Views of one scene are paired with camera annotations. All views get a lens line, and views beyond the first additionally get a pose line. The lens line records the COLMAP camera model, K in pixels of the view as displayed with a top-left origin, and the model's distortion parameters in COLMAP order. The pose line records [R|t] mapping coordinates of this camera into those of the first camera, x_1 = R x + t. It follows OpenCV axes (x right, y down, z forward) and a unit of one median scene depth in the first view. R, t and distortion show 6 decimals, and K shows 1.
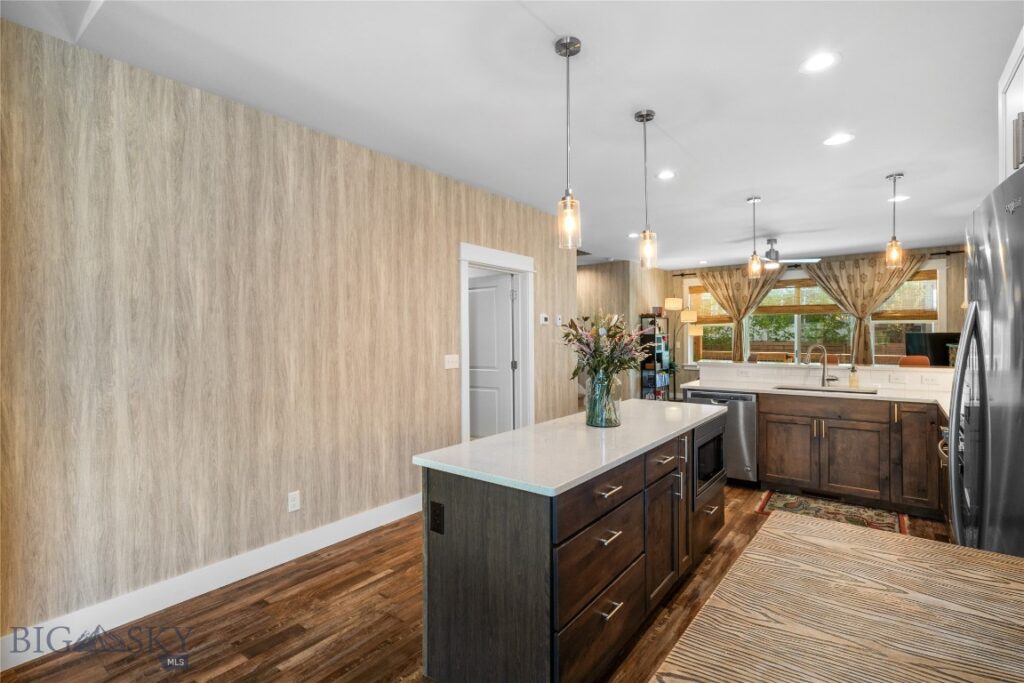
lens RADIAL K [[488.9, 0, 514.2], [0, 488.9, 330.9], [0, 0, 1]] dist [0.007628, 0.000271]
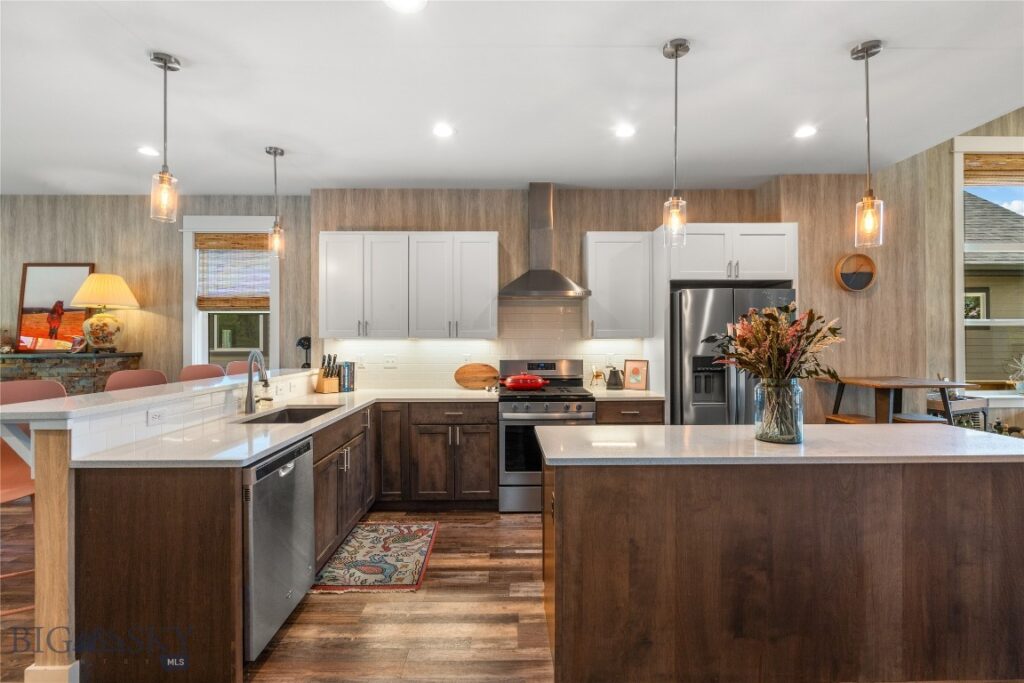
lens RADIAL K [[473.4, 0, 507.6], [0, 473.4, 331.8], [0, 0, 1]] dist [-0.005166, 0.003655]
pose [[-0.612854, 0.018379, 0.789982, -0.068653], [-0.000881, 0.999713, -0.023942, 0.009613], [-0.790196, -0.015369, -0.612662, 0.717814]]
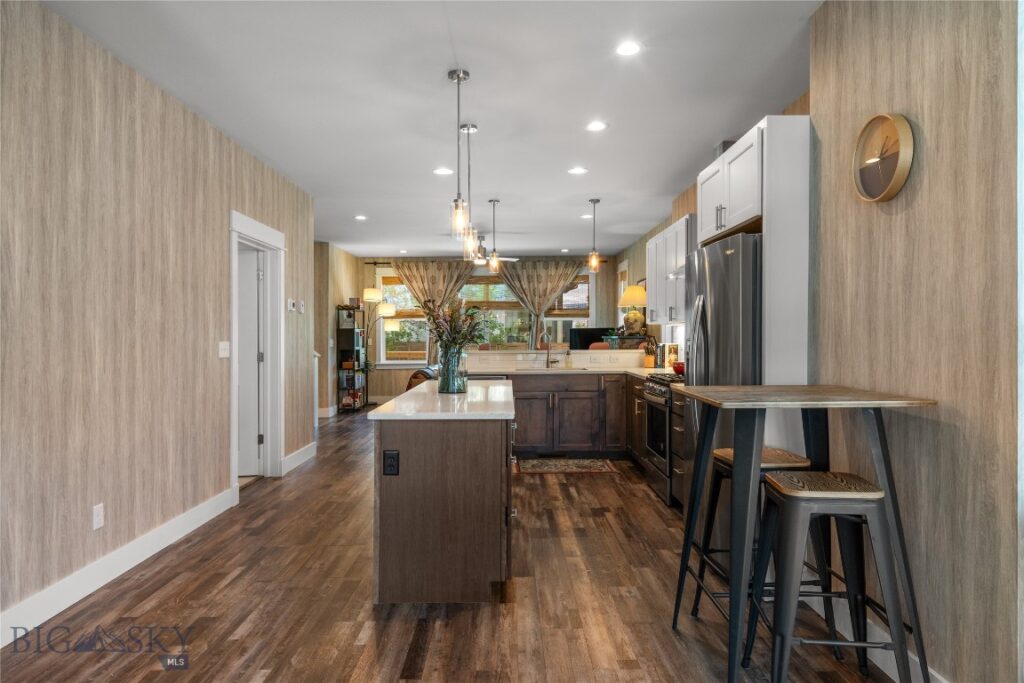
lens RADIAL K [[636.5, 0, 516.0], [0, 636.5, 324.3], [0, 0, 1]] dist [0.034782, 0.000868]
pose [[0.789980, 0.013582, 0.612983, -0.242443], [-0.005361, 0.999869, -0.015245, 0.019713], [-0.613110, 0.008756, 0.789949, -0.111744]]
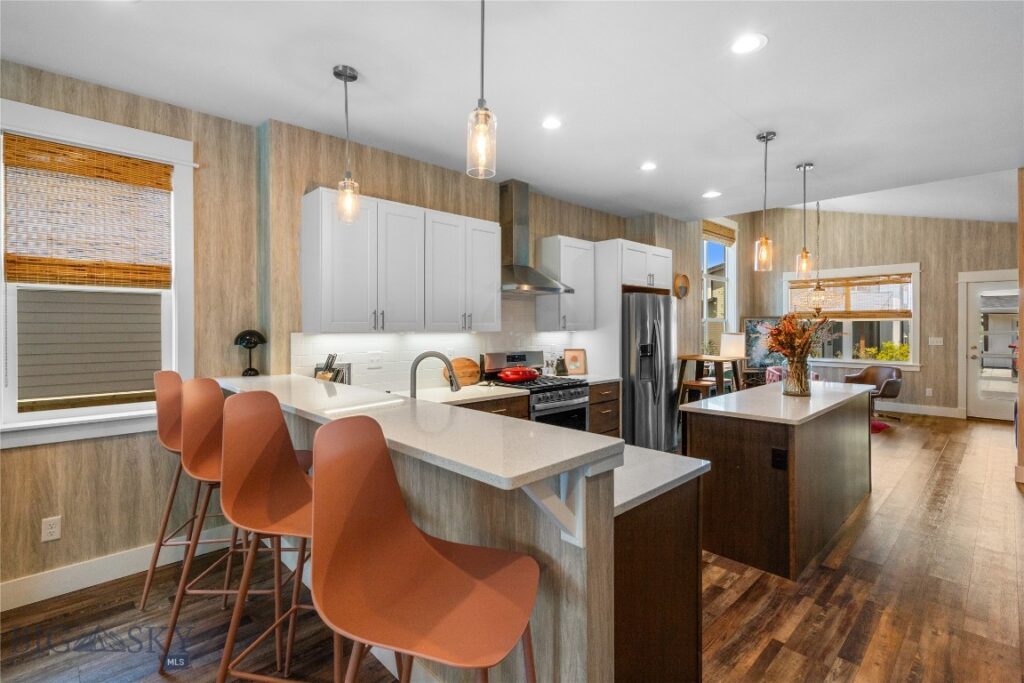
lens RADIAL K [[473.4, 0, 510.2], [0, 473.4, 328.1], [0, 0, 1]] dist [-0.005166, 0.003655]
pose [[-0.986927, 0.008100, 0.160963, 0.291502], [0.006874, 0.999943, -0.008169, 0.004619], [-0.161020, -0.006956, -0.986927, 0.936067]]
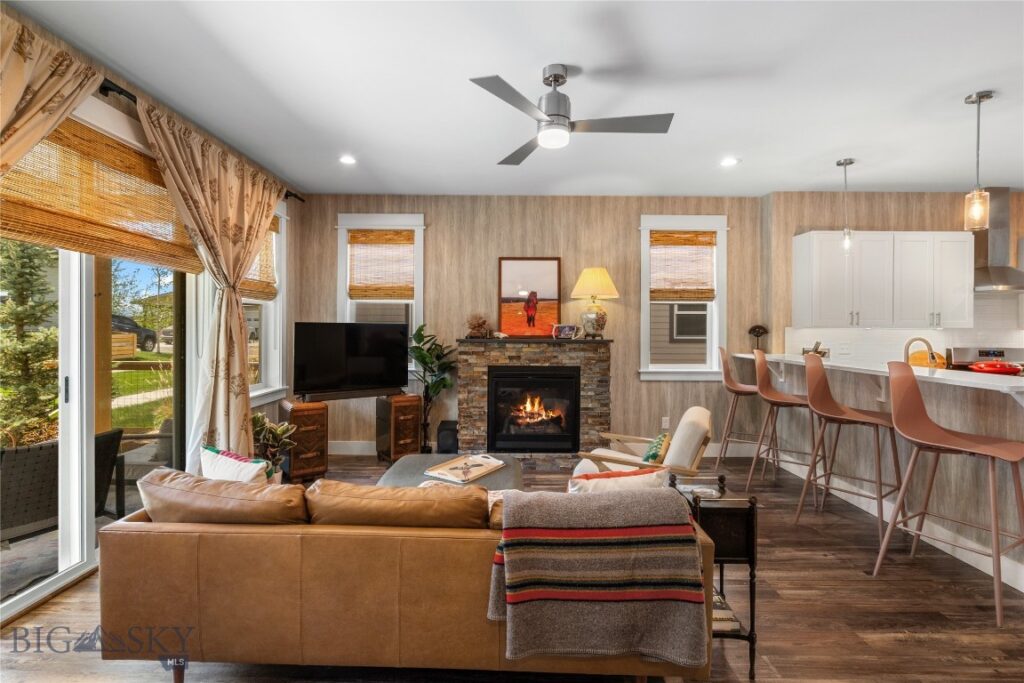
lens RADIAL K [[473.4, 0, 506.3], [0, 473.4, 327.5], [0, 0, 1]] dist [-0.005166, 0.003655]
pose [[-0.601317, 0.004054, 0.799000, 0.263309], [-0.008629, 0.999896, -0.011567, 0.015967], [-0.798964, -0.013850, -0.601220, 1.264802]]
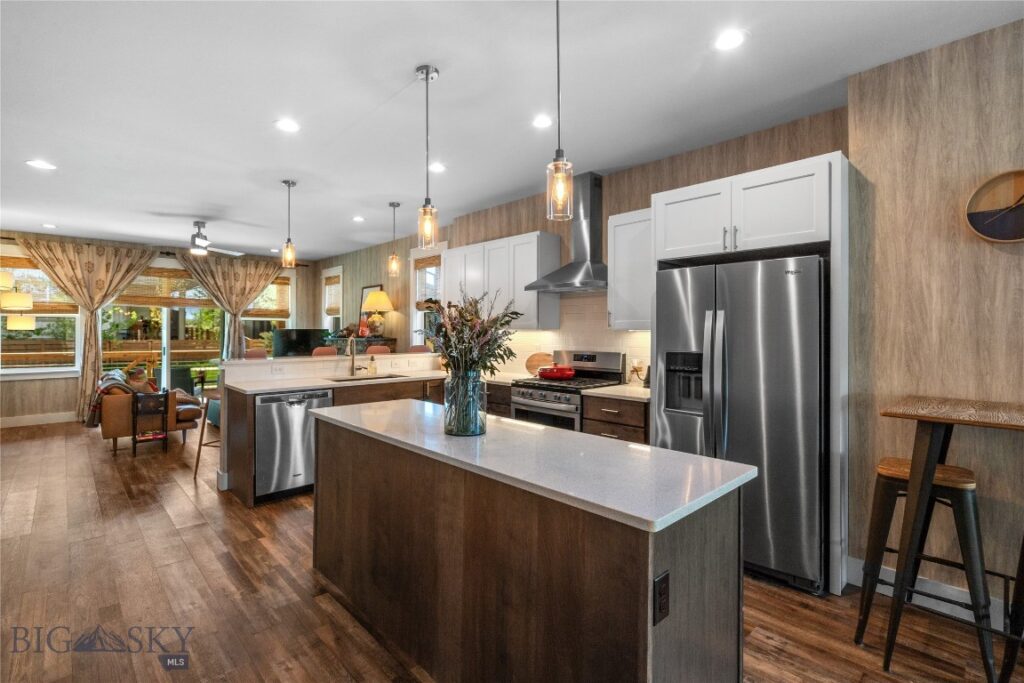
lens RADIAL K [[473.4, 0, 506.6], [0, 473.4, 328.0], [0, 0, 1]] dist [-0.005166, 0.003655]
pose [[0.166724, 0.013114, 0.985916, -0.229348], [-0.011585, 0.999869, -0.011341, 0.009333], [-0.985936, -0.009531, 0.166854, 0.309344]]
